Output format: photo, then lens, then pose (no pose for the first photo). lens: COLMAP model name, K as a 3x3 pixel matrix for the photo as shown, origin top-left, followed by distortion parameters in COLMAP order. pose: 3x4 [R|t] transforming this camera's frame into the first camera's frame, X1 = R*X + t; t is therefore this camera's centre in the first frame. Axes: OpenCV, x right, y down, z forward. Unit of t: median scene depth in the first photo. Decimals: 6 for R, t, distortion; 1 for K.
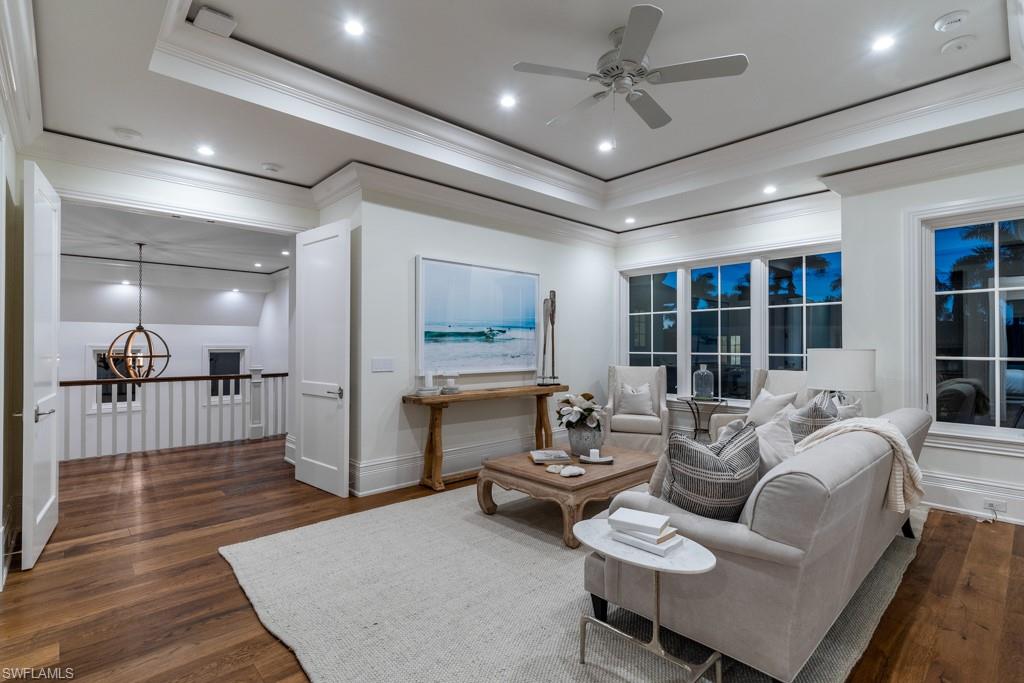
lens RADIAL K [[486.1, 0, 511.5], [0, 486.1, 342.9], [0, 0, 1]] dist [0.000327, 0.000431]
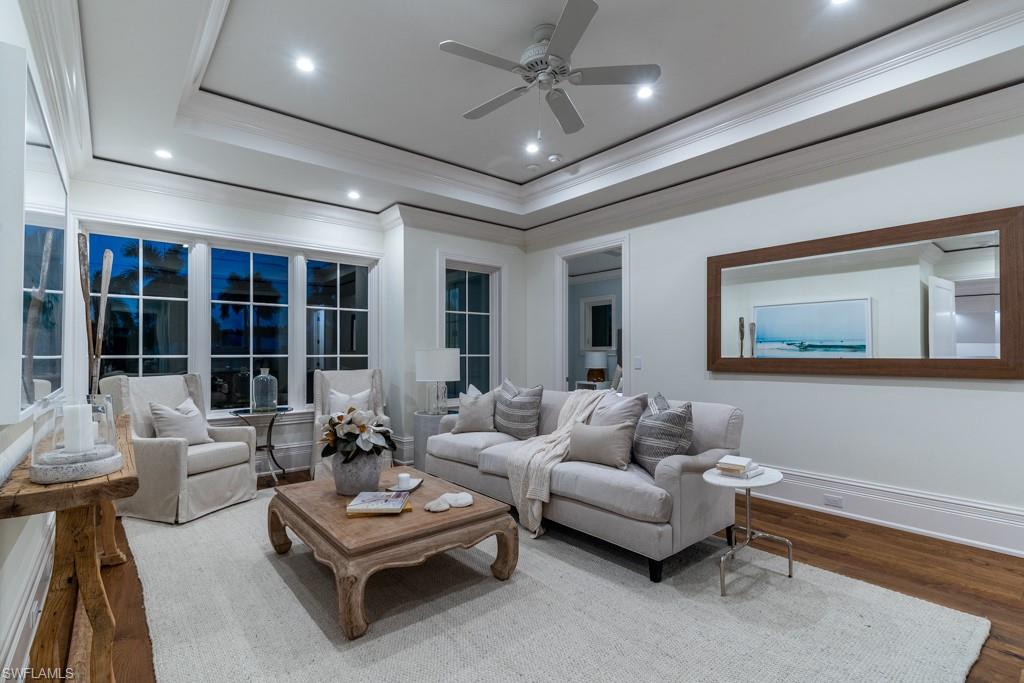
lens RADIAL K [[476.4, 0, 511.0], [0, 476.4, 344.3], [0, 0, 1]] dist [-0.001784, -0.000139]
pose [[0.058813, 0.013864, 0.998173, -0.443404], [-0.000539, 0.999904, -0.013856, 0.015165], [-0.998269, 0.000277, 0.058815, 0.588948]]
